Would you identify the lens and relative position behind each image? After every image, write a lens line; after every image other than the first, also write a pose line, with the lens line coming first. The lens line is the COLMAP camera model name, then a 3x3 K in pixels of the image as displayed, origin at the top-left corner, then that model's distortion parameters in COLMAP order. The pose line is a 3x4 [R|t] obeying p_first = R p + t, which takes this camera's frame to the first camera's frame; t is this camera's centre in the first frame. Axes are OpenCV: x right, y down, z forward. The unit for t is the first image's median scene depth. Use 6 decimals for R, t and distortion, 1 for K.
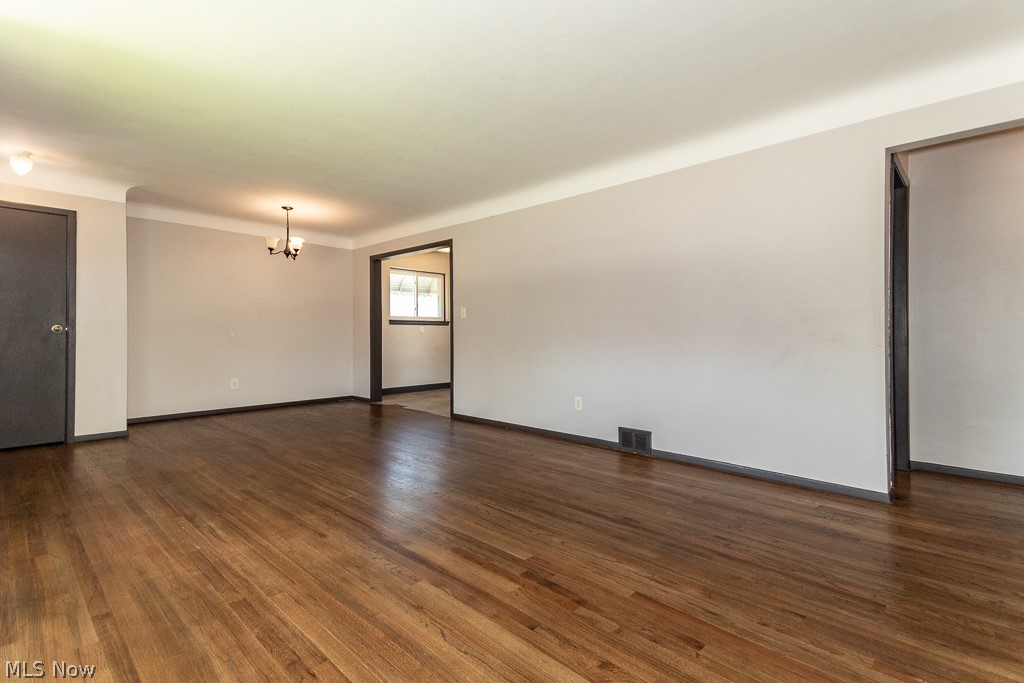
lens RADIAL K [[470.5, 0, 508.5], [0, 470.5, 336.5], [0, 0, 1]] dist [0.053437, -0.021710]
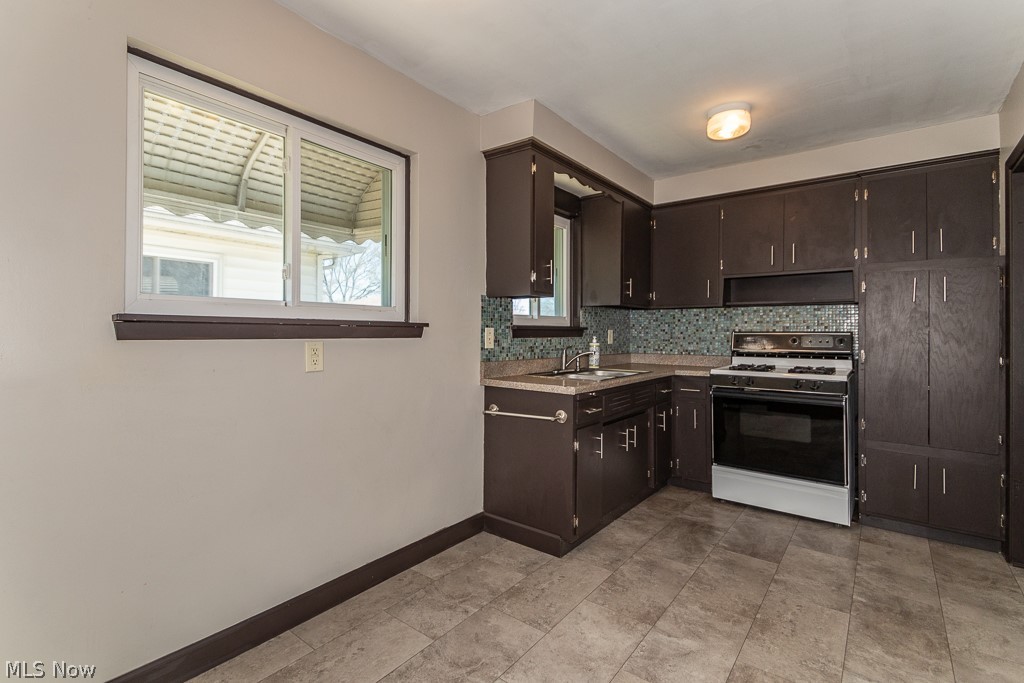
lens RADIAL K [[481.6, 0, 502.3], [0, 481.6, 327.8], [0, 0, 1]] dist [0.051171, -0.026430]
pose [[0.995069, 0.009665, 0.098717, -0.303848], [-0.008629, 0.999903, -0.010916, -0.075422], [-0.098813, 0.010010, 0.995056, 2.019407]]
